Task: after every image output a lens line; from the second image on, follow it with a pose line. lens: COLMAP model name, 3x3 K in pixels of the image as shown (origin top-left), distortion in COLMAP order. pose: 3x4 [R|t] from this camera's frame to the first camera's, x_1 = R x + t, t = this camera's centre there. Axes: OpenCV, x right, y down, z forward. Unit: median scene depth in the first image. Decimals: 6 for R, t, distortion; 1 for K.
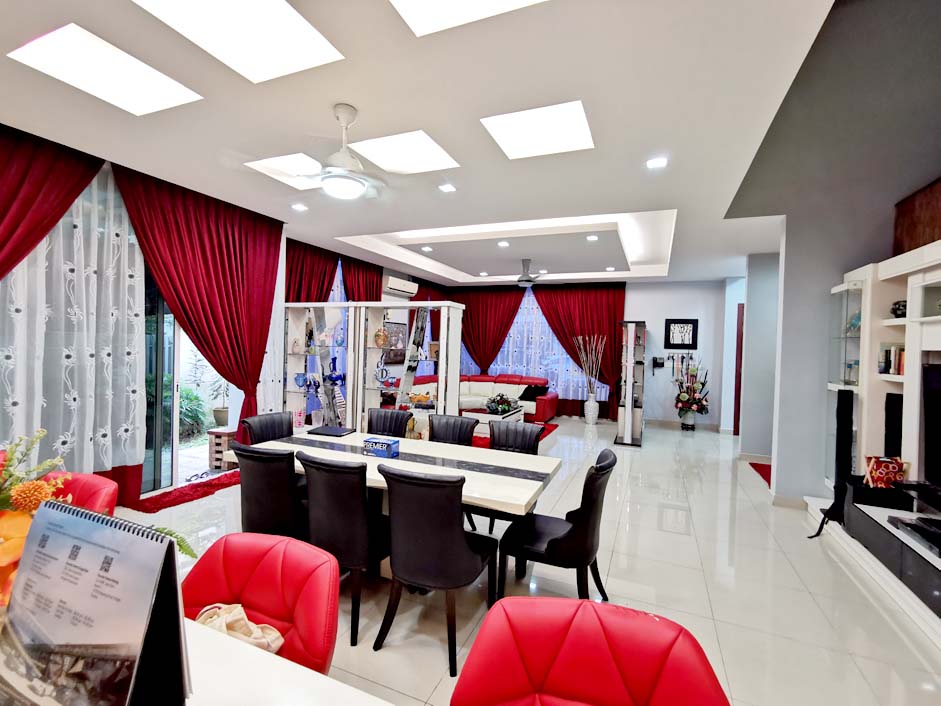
lens RADIAL K [[435.1, 0, 470.5], [0, 435.1, 353.0], [0, 0, 1]] dist [-0.000233, 0.000611]
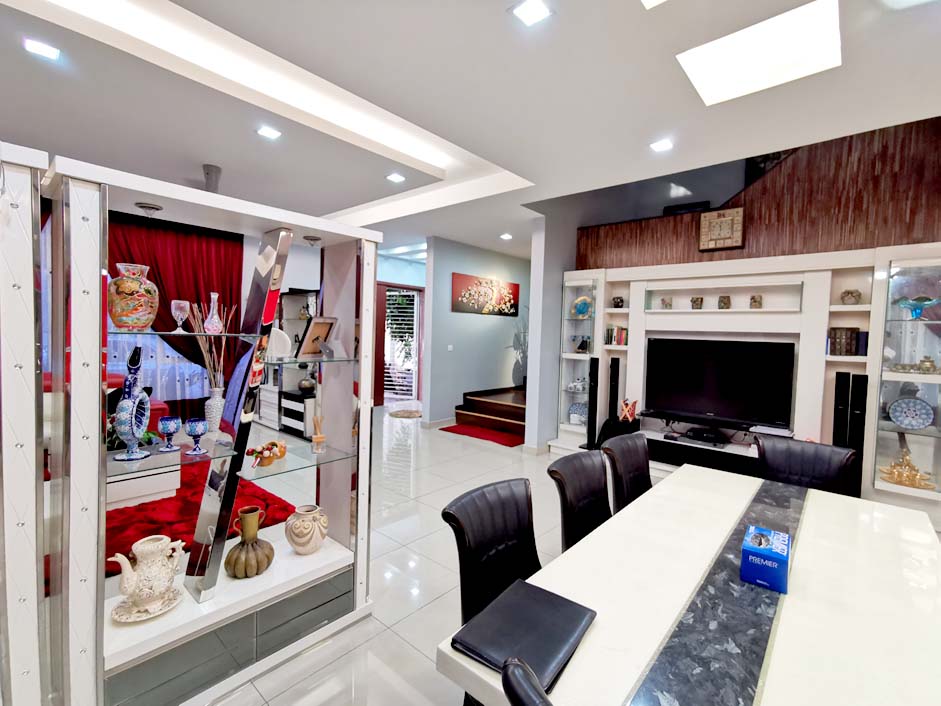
lens RADIAL K [[435.1, 0, 470.5], [0, 435.1, 353.0], [0, 0, 1]] dist [-0.000233, 0.000611]
pose [[0.314204, -0.065377, 0.947102, -0.265414], [-0.002486, 0.997566, 0.069685, -0.011706], [-0.949352, -0.024250, 0.313277, 0.422680]]
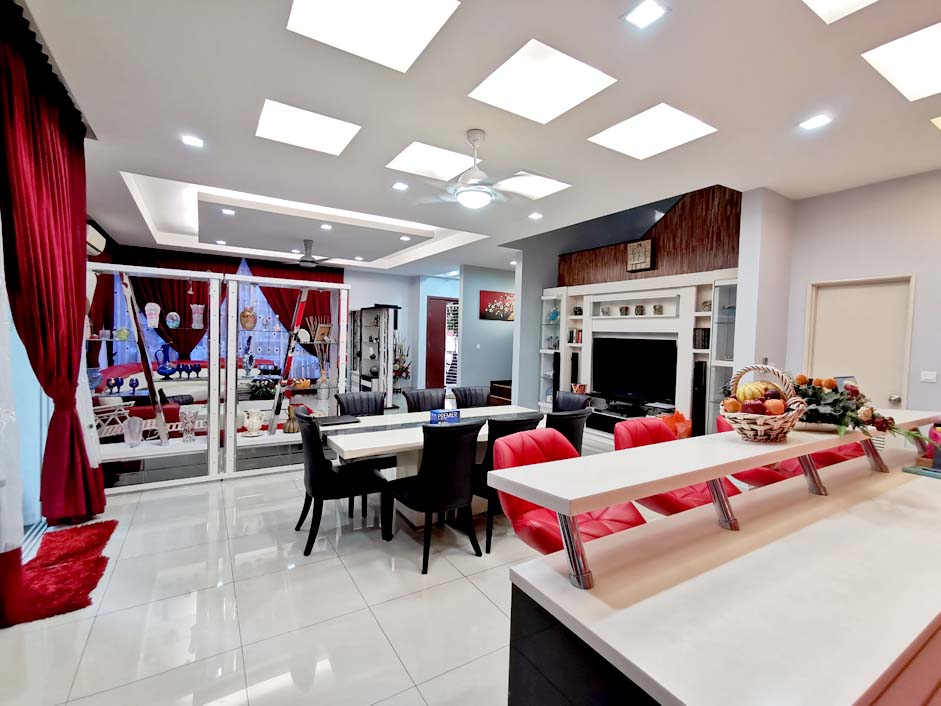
lens RADIAL K [[435.1, 0, 470.5], [0, 435.1, 353.0], [0, 0, 1]] dist [-0.000233, 0.000611]
pose [[0.575309, -0.046618, 0.816606, -0.408916], [0.003994, 0.998523, 0.054190, -0.007109], [-0.817926, -0.027915, 0.574645, 0.097064]]
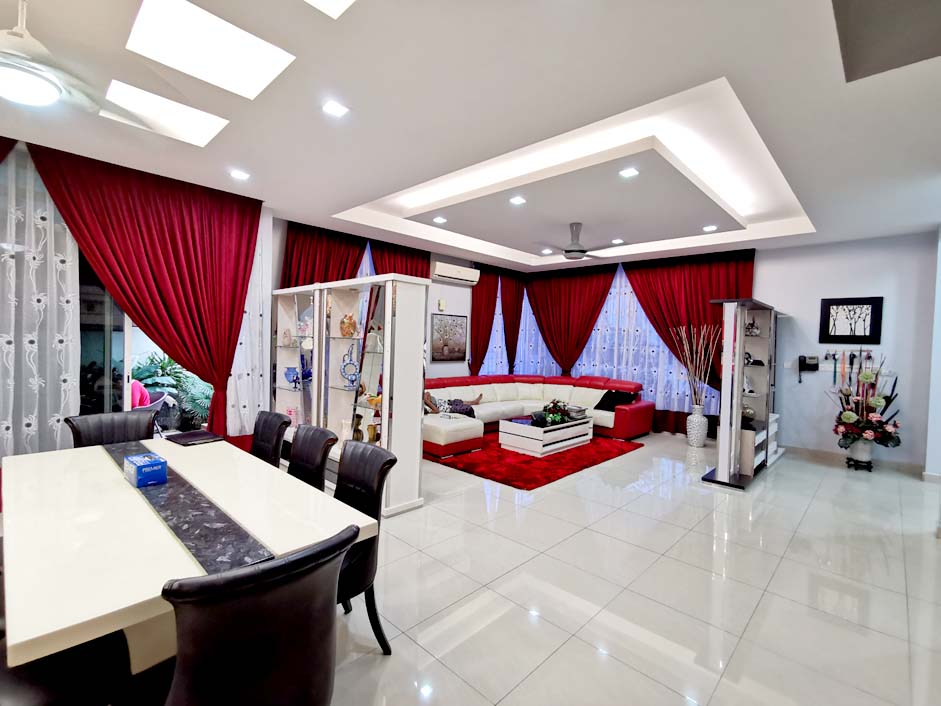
lens RADIAL K [[436.0, 0, 462.9], [0, 436.0, 356.2], [0, 0, 1]] dist [0.002650, 0.001357]
pose [[0.934189, 0.008983, -0.356667, 0.182728], [-0.007155, 0.999954, 0.006444, 0.009968], [0.356708, -0.003468, 0.934209, 0.186487]]
